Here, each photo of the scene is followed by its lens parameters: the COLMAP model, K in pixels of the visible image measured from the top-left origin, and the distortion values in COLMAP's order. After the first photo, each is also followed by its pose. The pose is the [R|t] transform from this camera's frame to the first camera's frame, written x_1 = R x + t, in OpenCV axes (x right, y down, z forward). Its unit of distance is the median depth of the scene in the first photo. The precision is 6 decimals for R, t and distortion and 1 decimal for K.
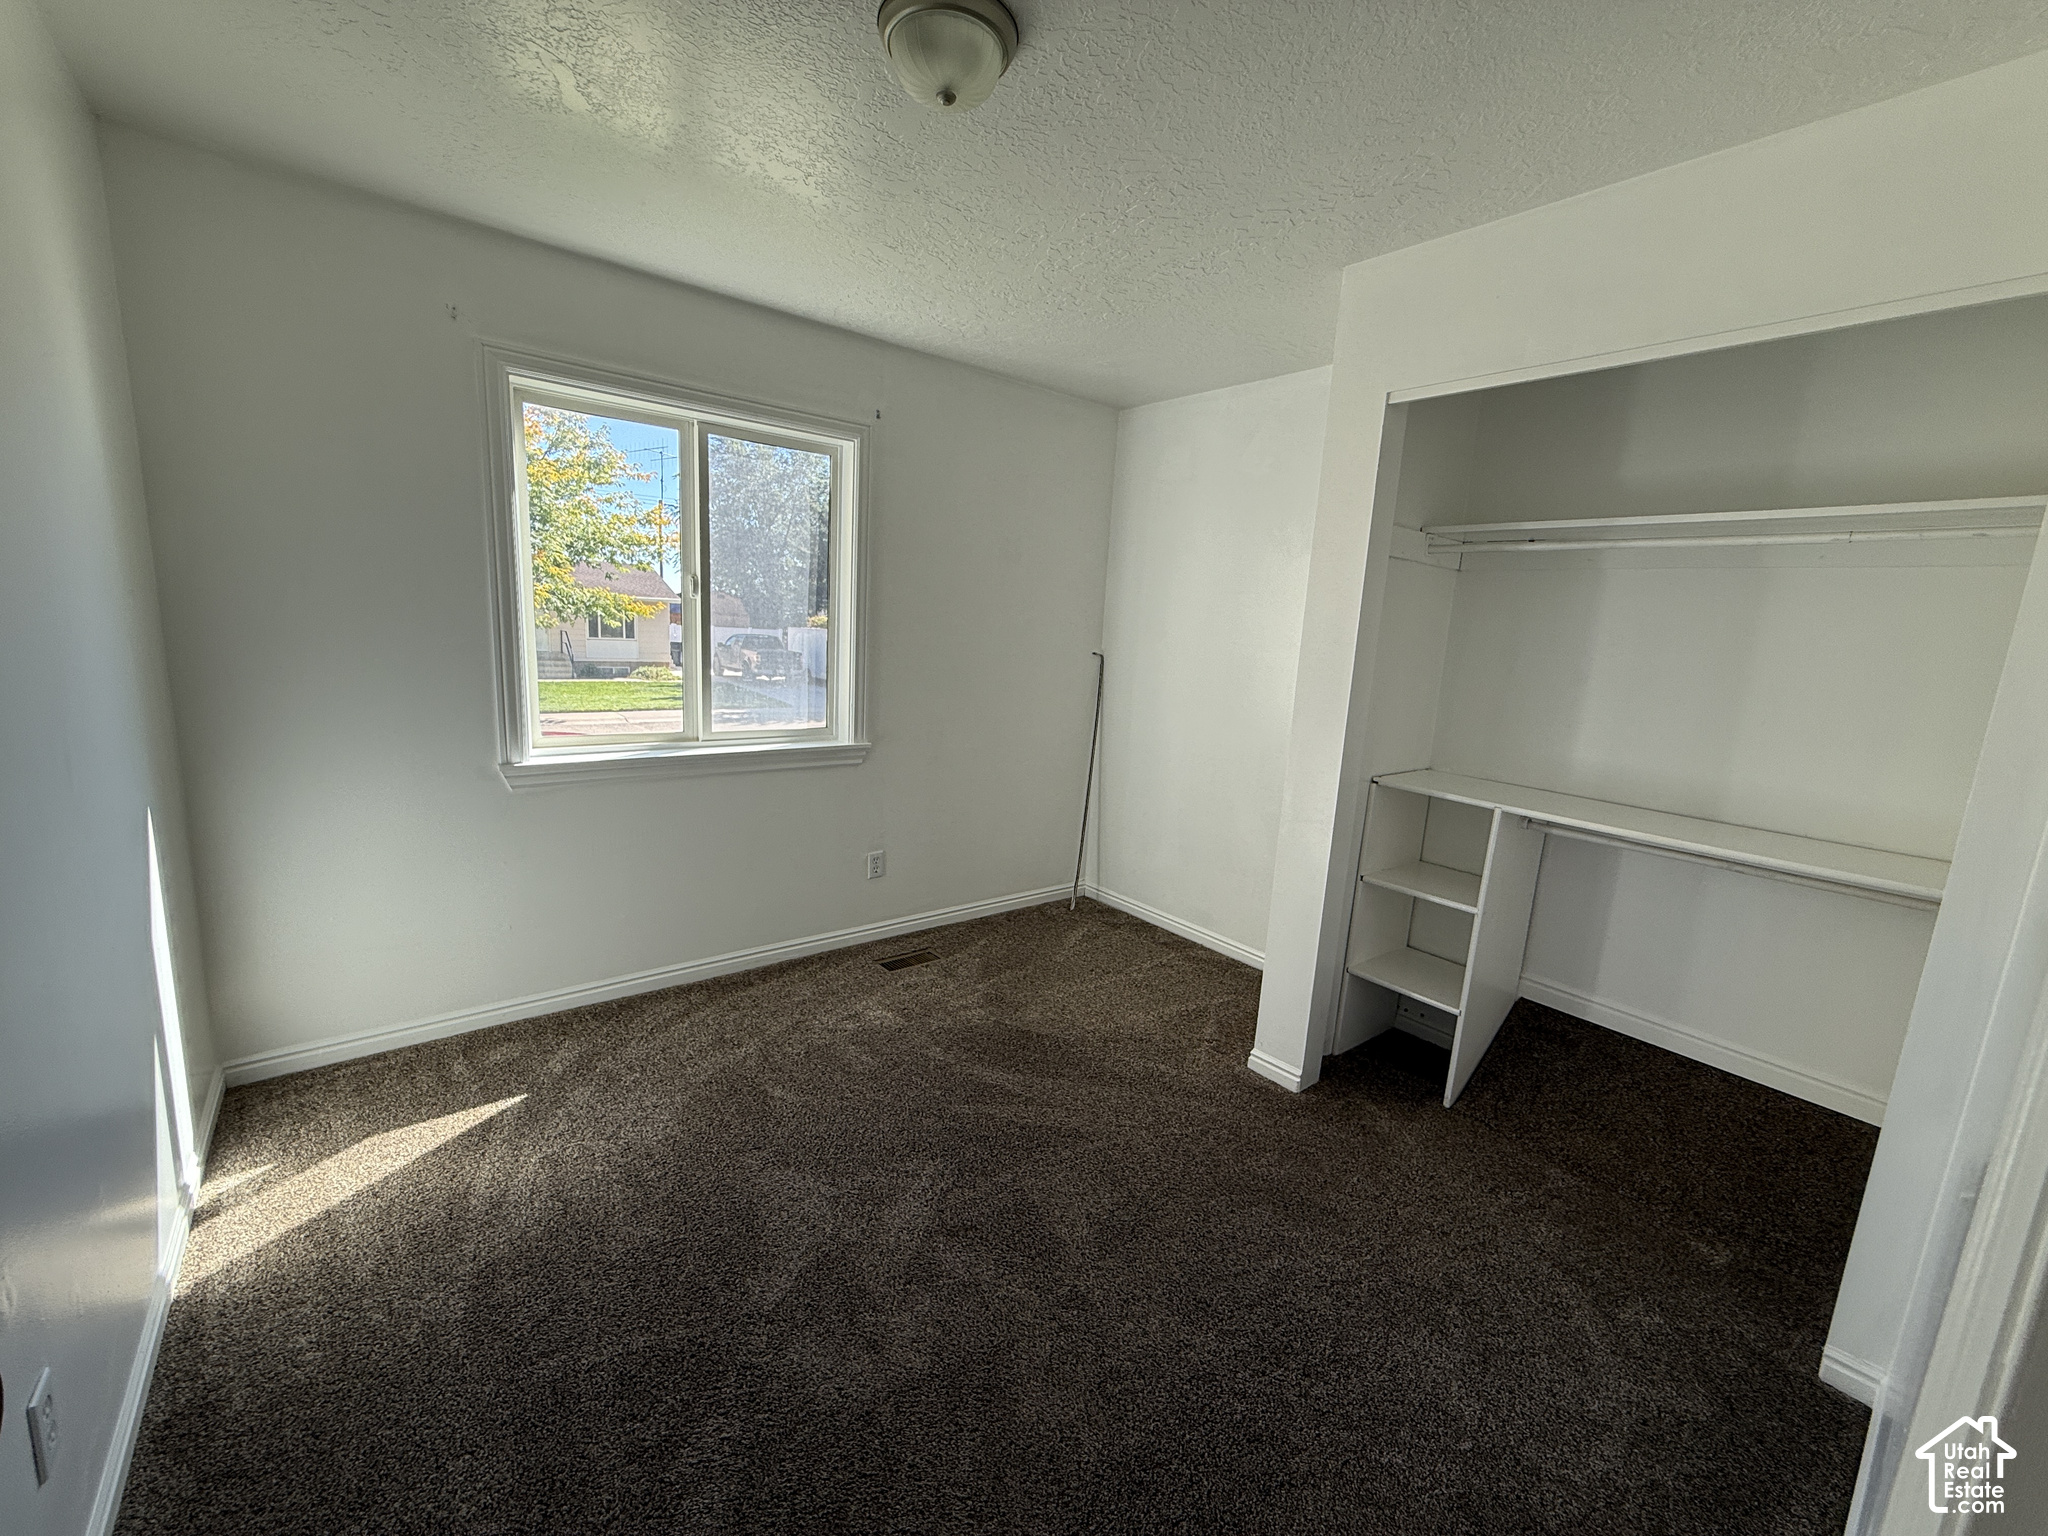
lens RADIAL K [[813.2, 0, 1024.0], [0, 813.2, 768.0], [0, 0, 1]] dist [-0.000696, 0.000060]
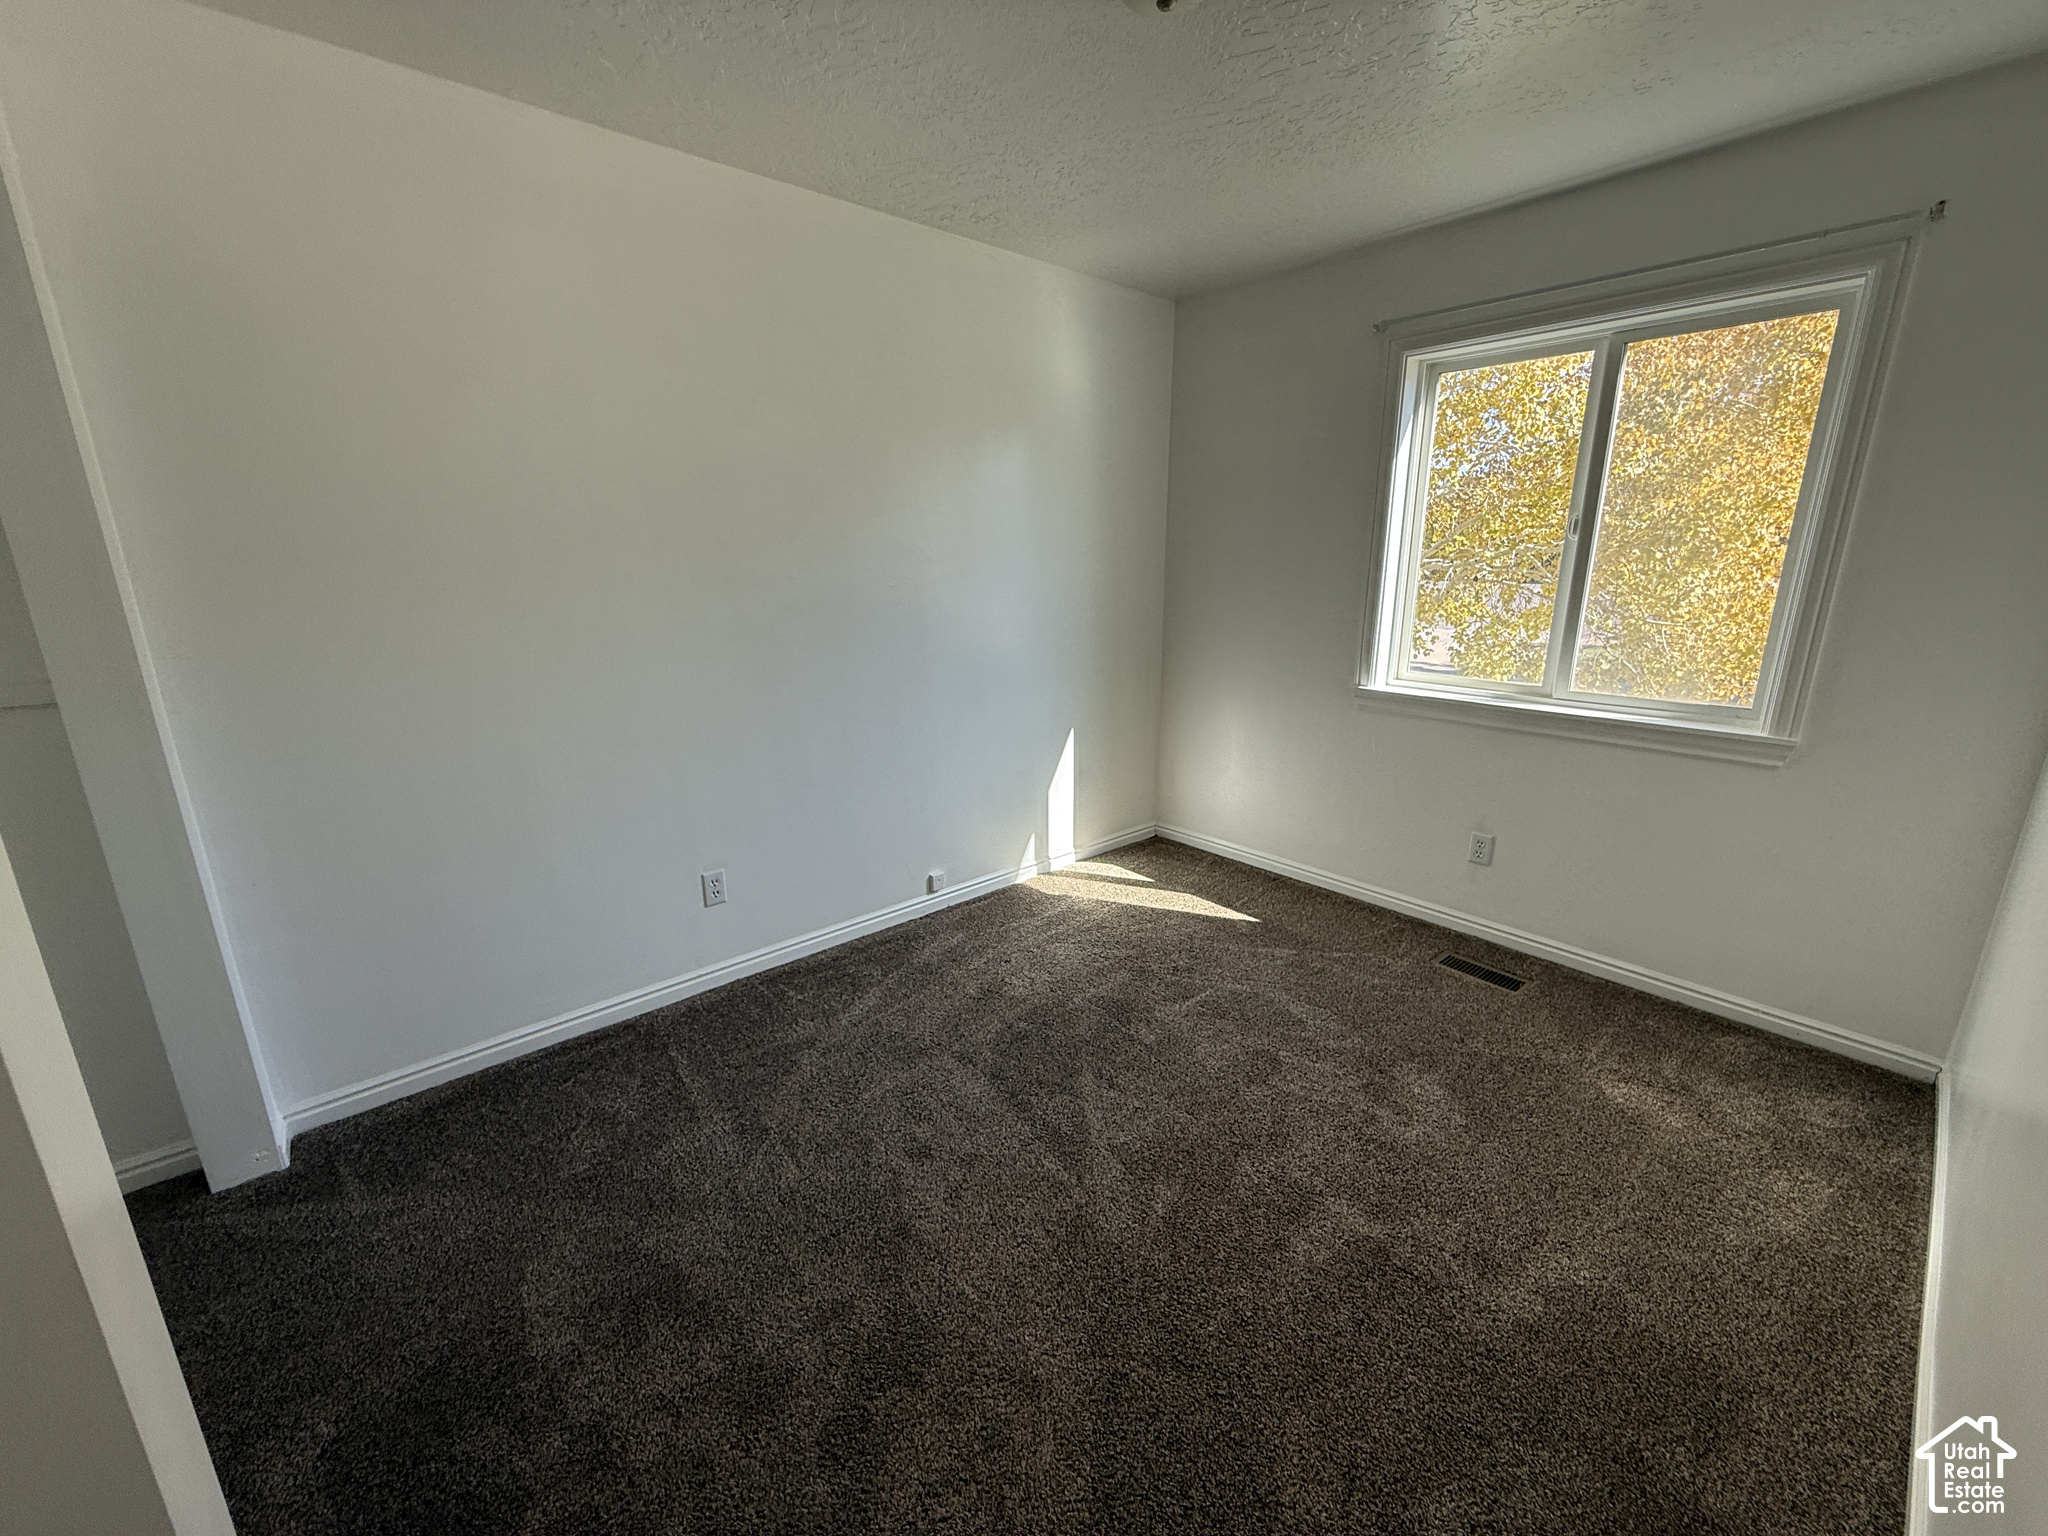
lens RADIAL K [[813.2, 0, 1024.0], [0, 813.2, 768.0], [0, 0, 1]] dist [-0.000696, 0.000060]
pose [[0.040336, 0.225258, -0.973464, 0.563102], [-0.178370, 0.960231, 0.214805, -0.055504], [0.983136, 0.164972, 0.078911, 0.412425]]
